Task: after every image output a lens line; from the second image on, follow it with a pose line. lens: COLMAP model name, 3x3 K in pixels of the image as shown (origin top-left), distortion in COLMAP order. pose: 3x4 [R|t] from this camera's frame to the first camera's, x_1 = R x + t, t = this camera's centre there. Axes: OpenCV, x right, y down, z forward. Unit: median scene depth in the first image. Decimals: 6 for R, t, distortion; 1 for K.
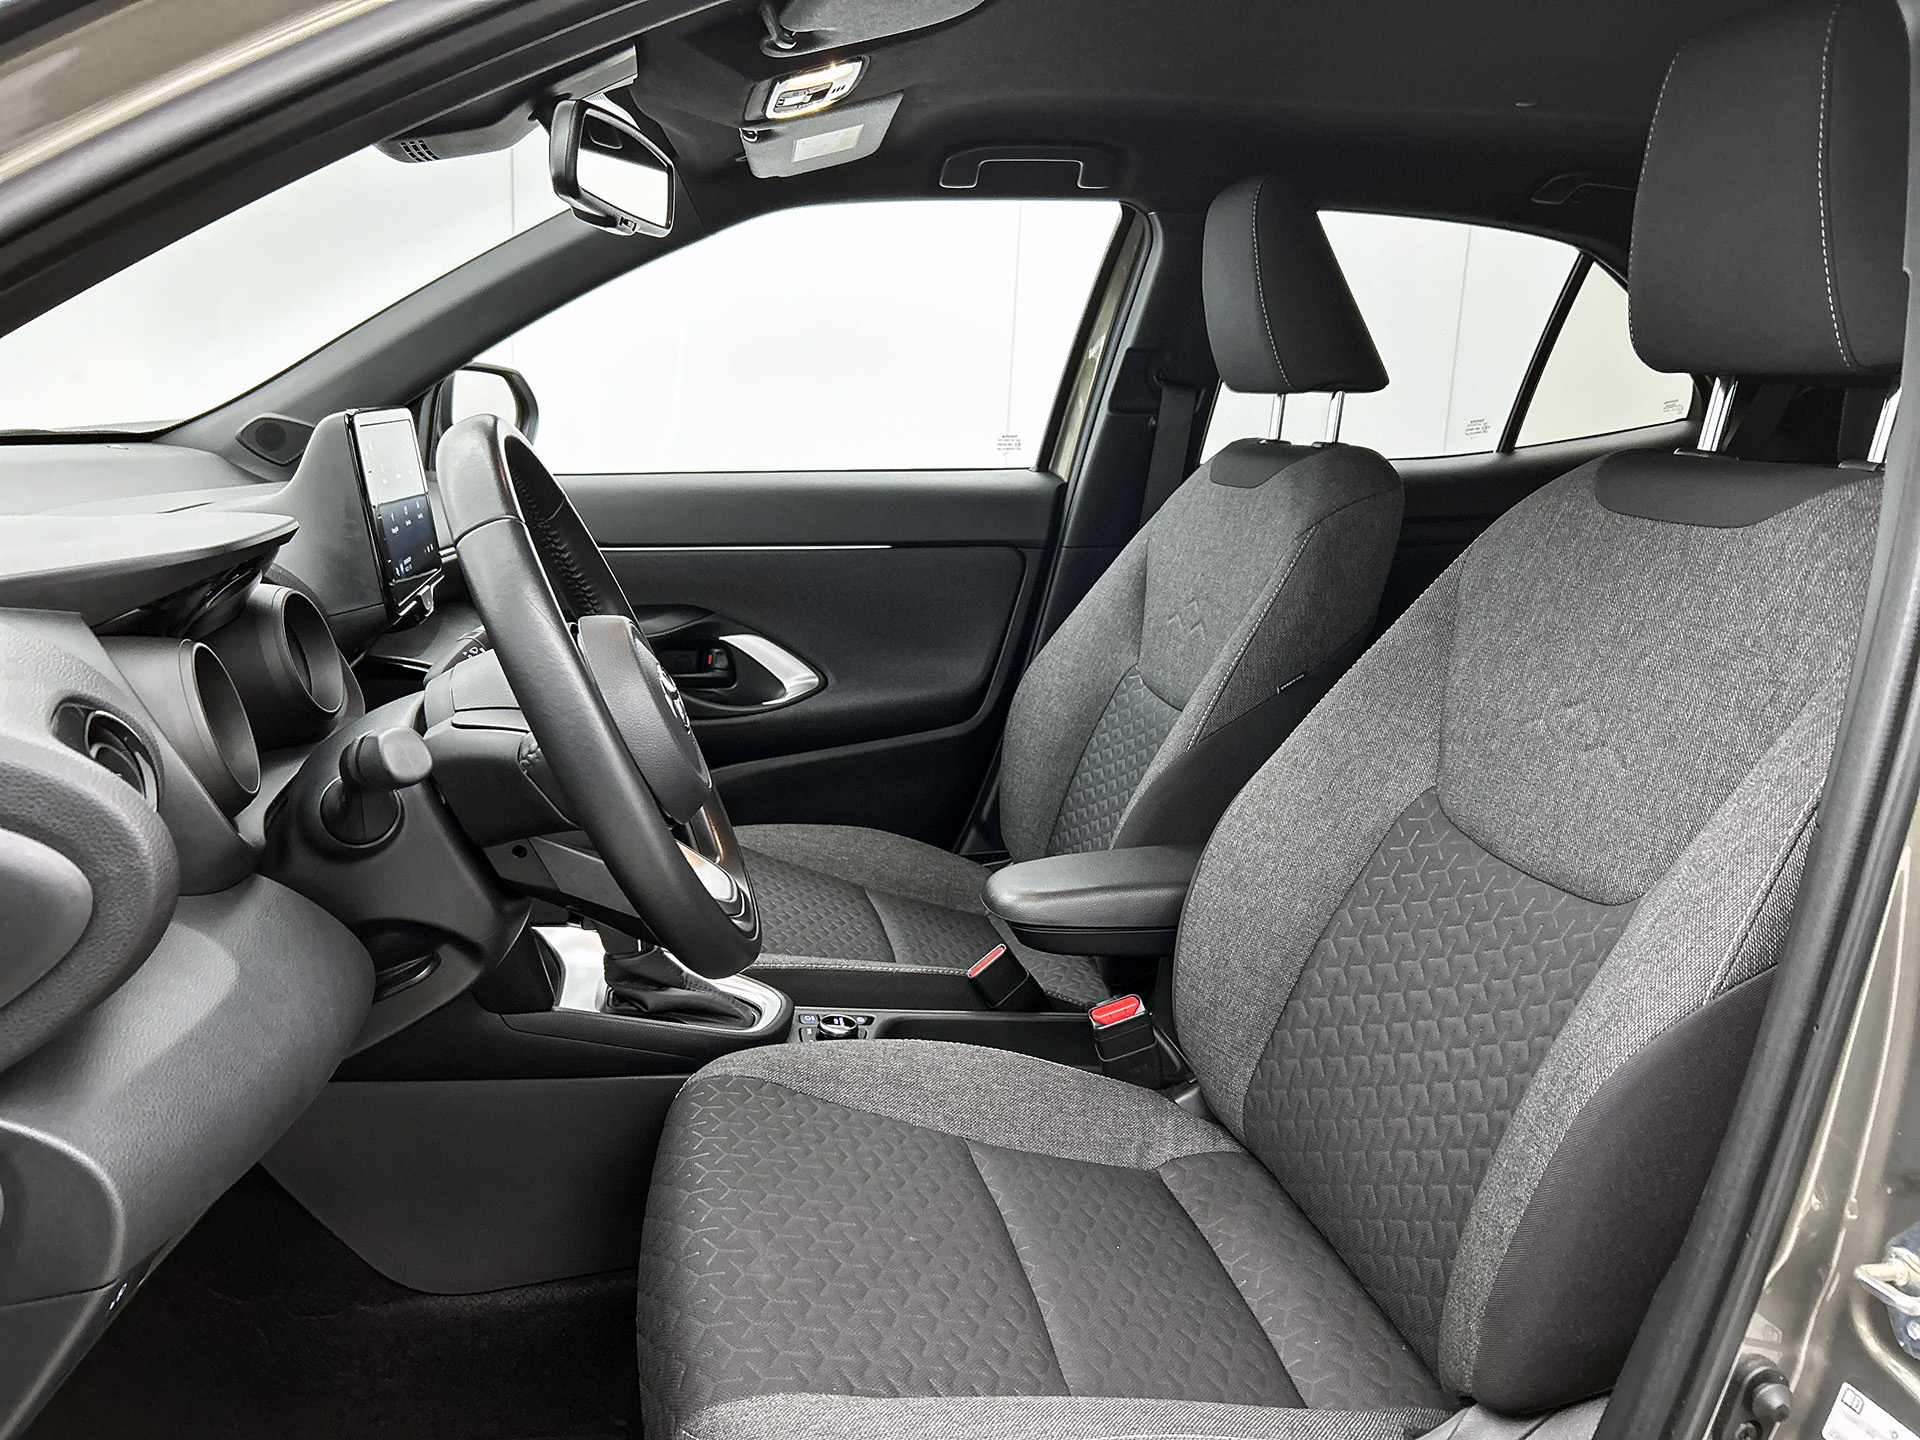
lens RADIAL K [[1513.7, 0, 957.3], [0, 1513.7, 714.4], [0, 0, 1]] dist [0.060692, -0.065273]
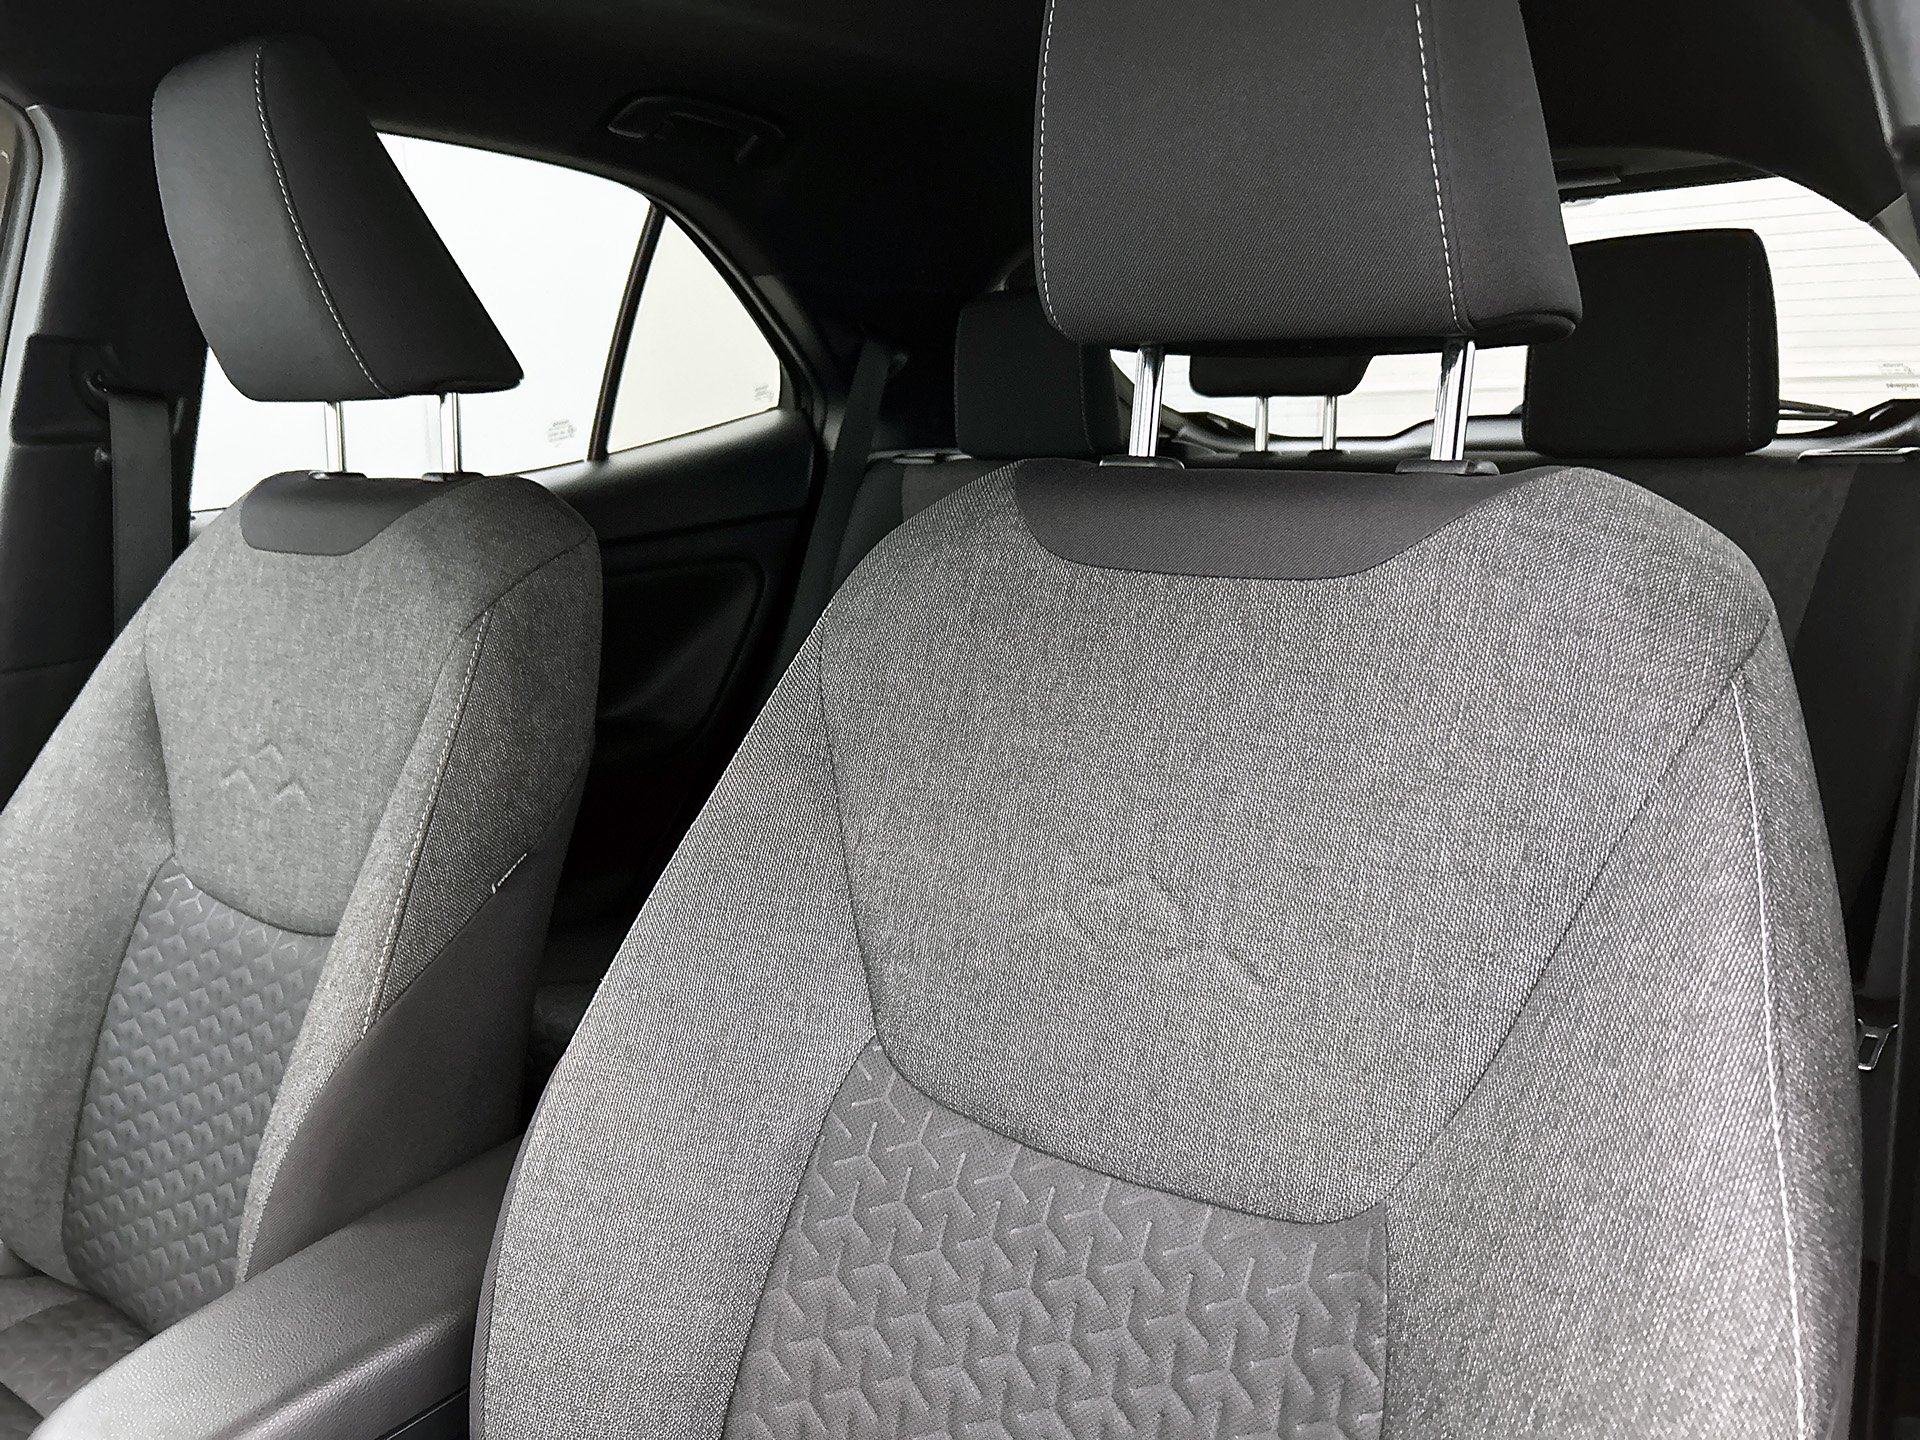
lens RADIAL K [[1513.7, 0, 979.0], [0, 1513.7, 710.5], [0, 0, 1]] dist [0.060692, -0.065273]
pose [[0.764028, -0.181530, 0.619119, -0.003883], [0.179795, 0.981494, 0.065903, -0.081667], [-0.619625, 0.060963, 0.782527, 0.359119]]
